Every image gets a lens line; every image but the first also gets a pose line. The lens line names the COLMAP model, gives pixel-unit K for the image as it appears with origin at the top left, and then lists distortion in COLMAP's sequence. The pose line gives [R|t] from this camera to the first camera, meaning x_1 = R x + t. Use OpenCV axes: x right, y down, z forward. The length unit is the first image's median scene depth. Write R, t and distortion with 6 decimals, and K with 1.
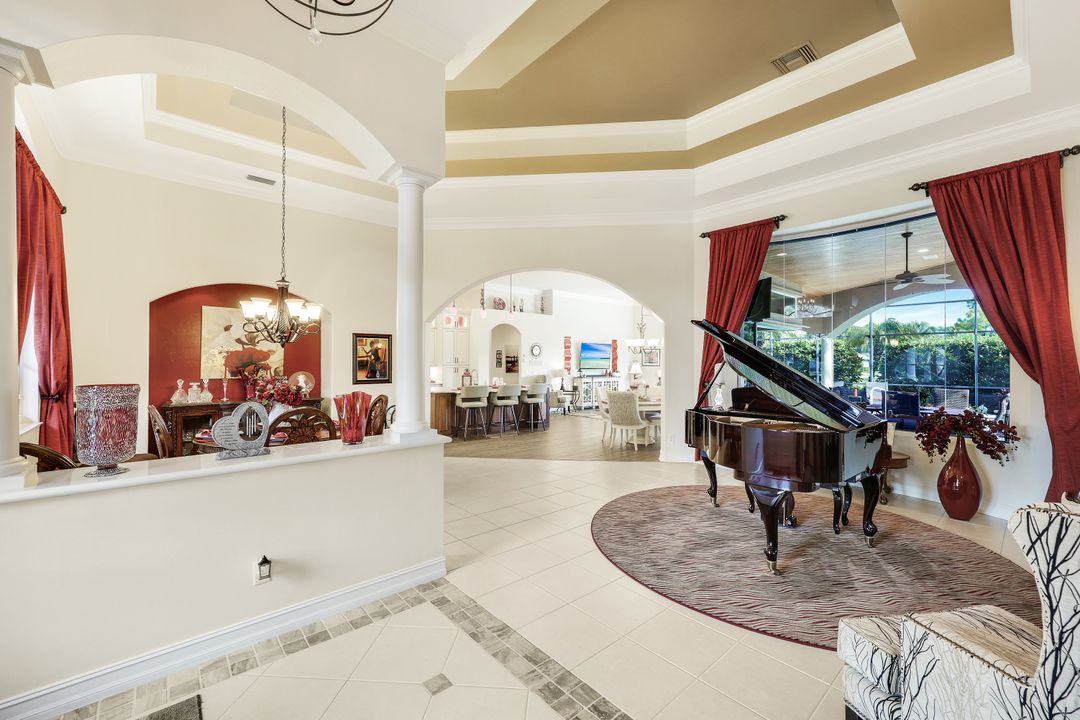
lens RADIAL K [[440.0, 0, 537.4], [0, 440.0, 359.9], [0, 0, 1]] dist [-0.002663, 0.001482]
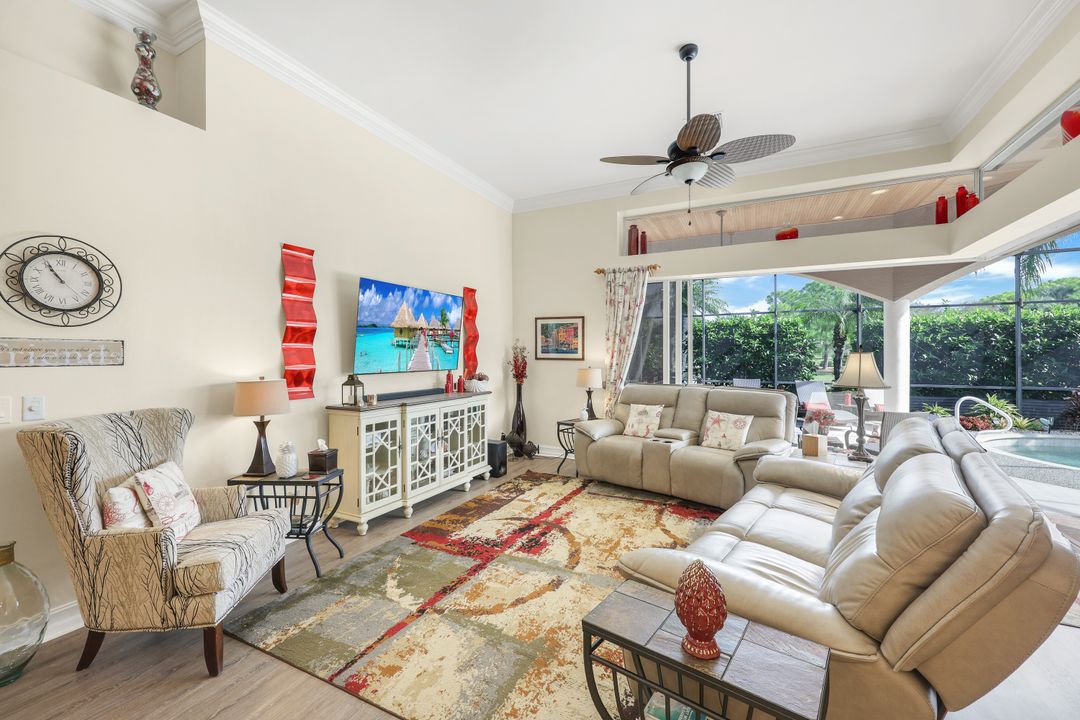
lens RADIAL K [[440.0, 0, 536.5], [0, 440.0, 356.2], [0, 0, 1]] dist [-0.002663, 0.001482]
pose [[0.926957, -0.005922, 0.375122, 0.106424], [0.002013, 0.999940, 0.010810, 0.007330], [-0.375163, -0.009265, 0.926912, 0.759848]]
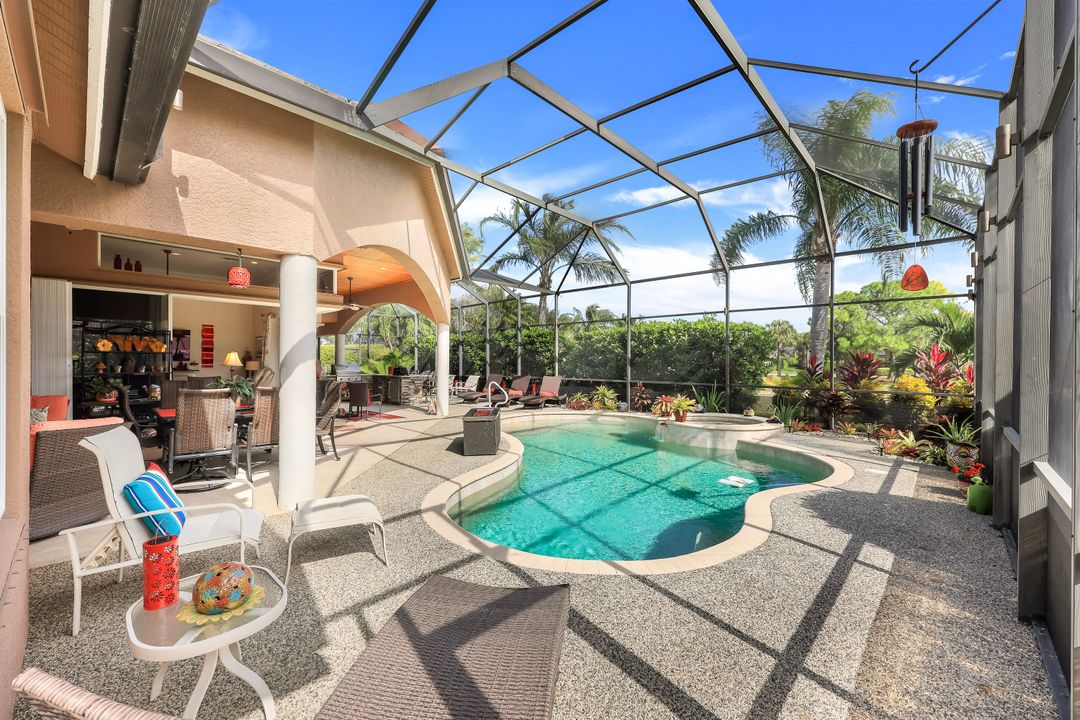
lens RADIAL K [[435.7, 0, 543.3], [0, 435.7, 361.4], [0, 0, 1]] dist [-0.007708, 0.000487]
pose [[0.994248, 0.000865, 0.107098, 0.837158], [-0.001589, 0.999976, 0.006669, 0.018501], [-0.107090, -0.006801, 0.994226, 0.162016]]
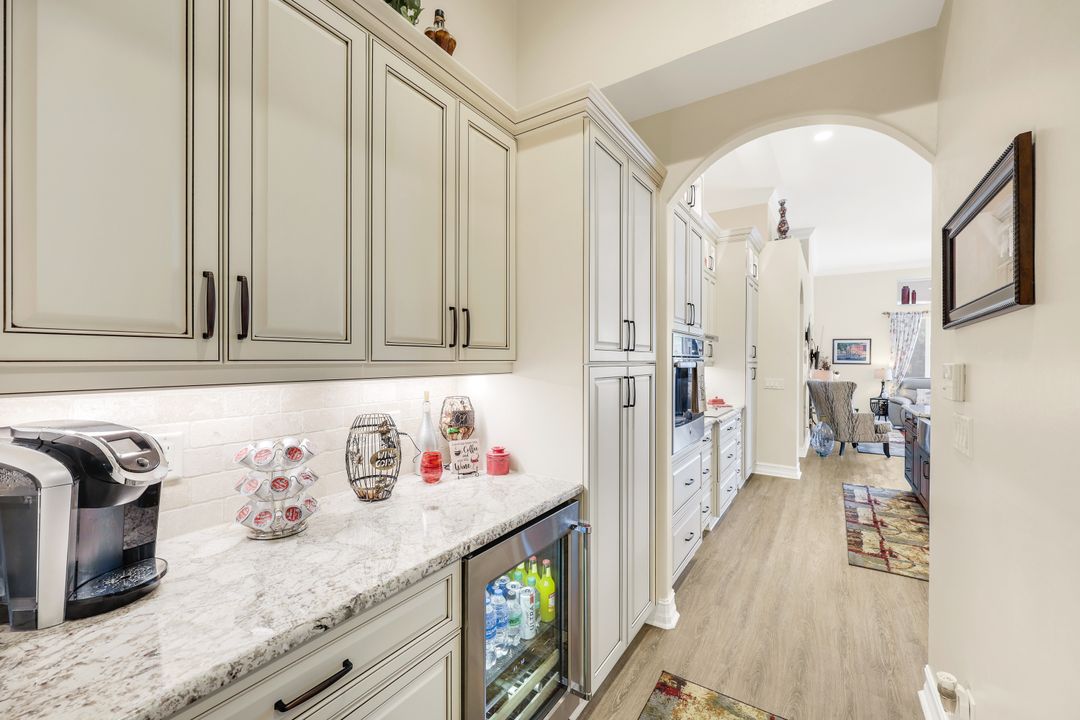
lens RADIAL K [[440.0, 0, 534.5], [0, 440.0, 358.4], [0, 0, 1]] dist [-0.002663, 0.001482]
pose [[0.967534, 0.003778, 0.252712, -0.463198], [-0.004570, 0.999986, 0.002549, 0.006564], [-0.252699, -0.003622, 0.967538, 0.556791]]
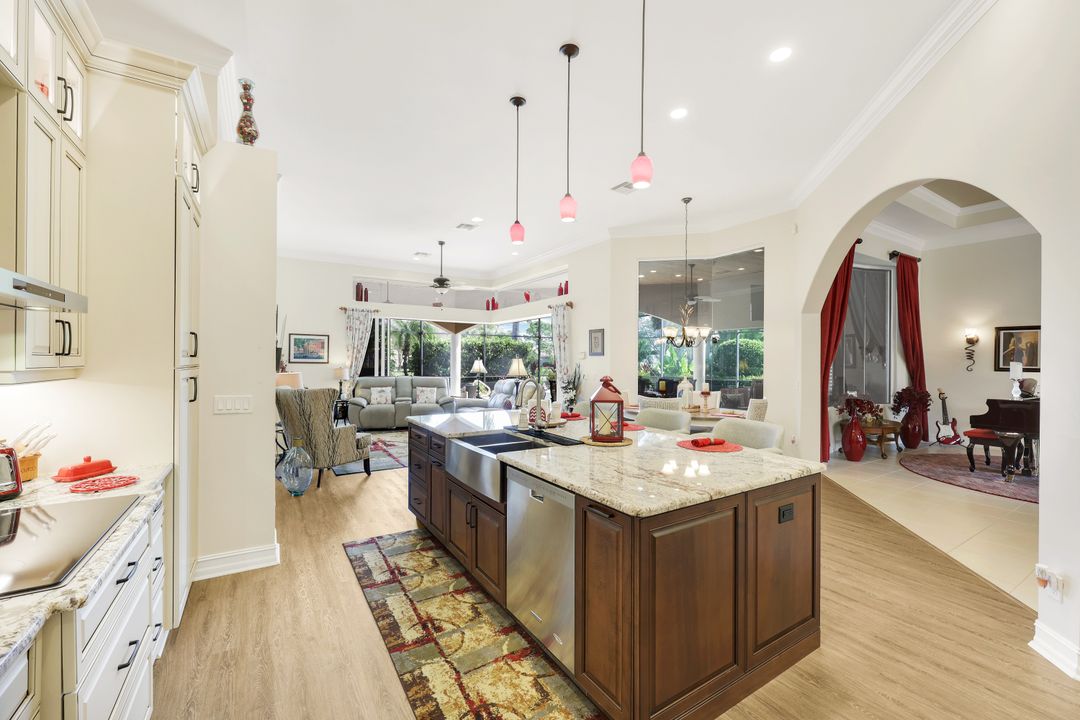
lens RADIAL K [[440.0, 0, 538.7], [0, 440.0, 363.1], [0, 0, 1]] dist [-0.002663, 0.001482]
pose [[0.160835, -0.008385, 0.986946, -0.334420], [-0.011003, 0.999887, 0.010288, 0.004977], [-0.986920, -0.012514, 0.160725, 0.713590]]
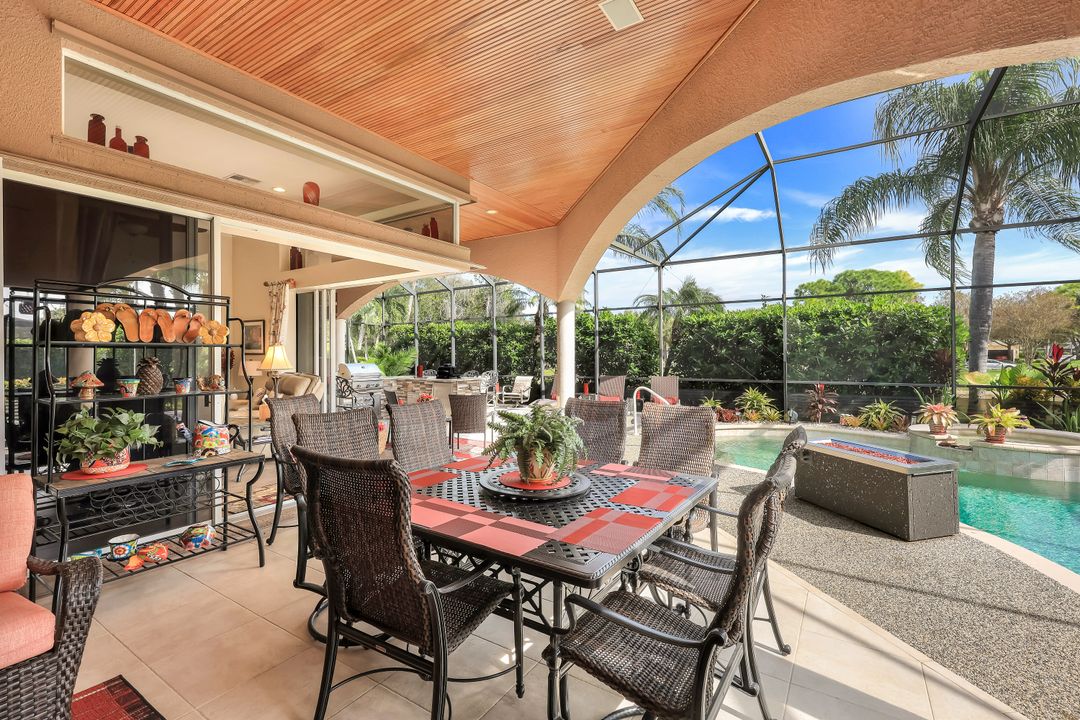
lens RADIAL K [[476.8, 0, 540.2], [0, 476.8, 355.2], [0, 0, 1]] dist [-0.002000, -0.000552]
pose [[0.962333, -0.008736, 0.271732, 0.508173], [0.007343, 0.999954, 0.006144, 0.016656], [-0.271774, -0.003918, 0.962353, 0.464484]]
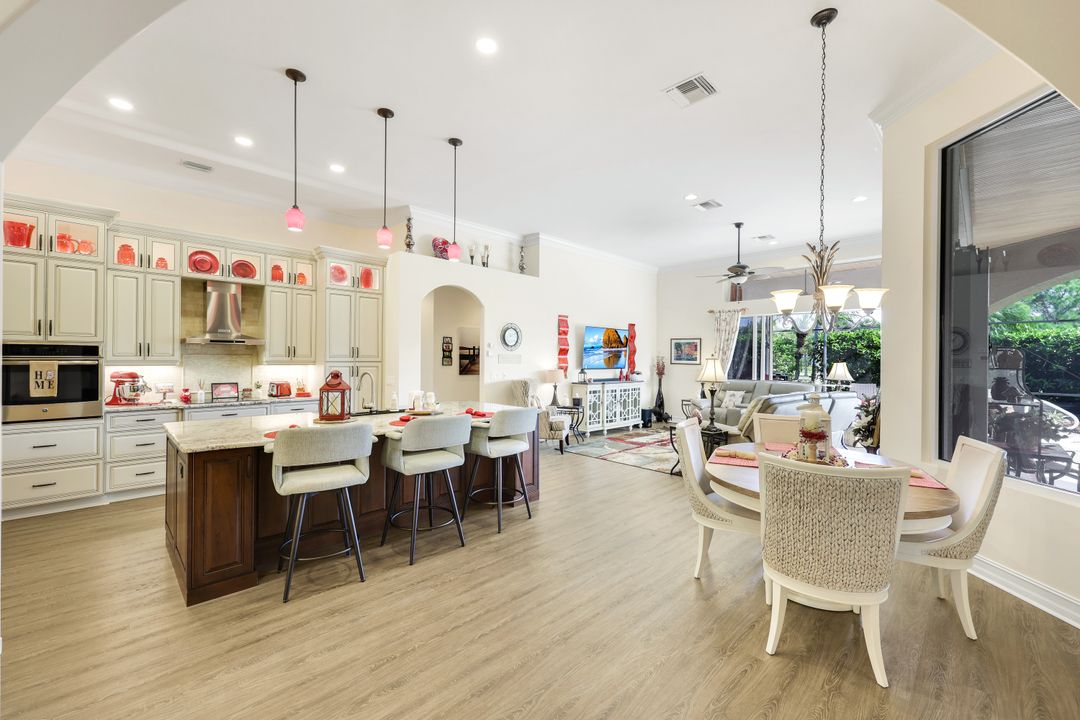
lens RADIAL K [[440.0, 0, 538.3], [0, 440.0, 360.2], [0, 0, 1]] dist [-0.002663, 0.001482]
pose [[0.998158, 0.006622, 0.060297, -0.001300], [-0.007220, 0.999927, 0.009706, 0.003223], [-0.060229, -0.010124, 0.998133, 0.424857]]
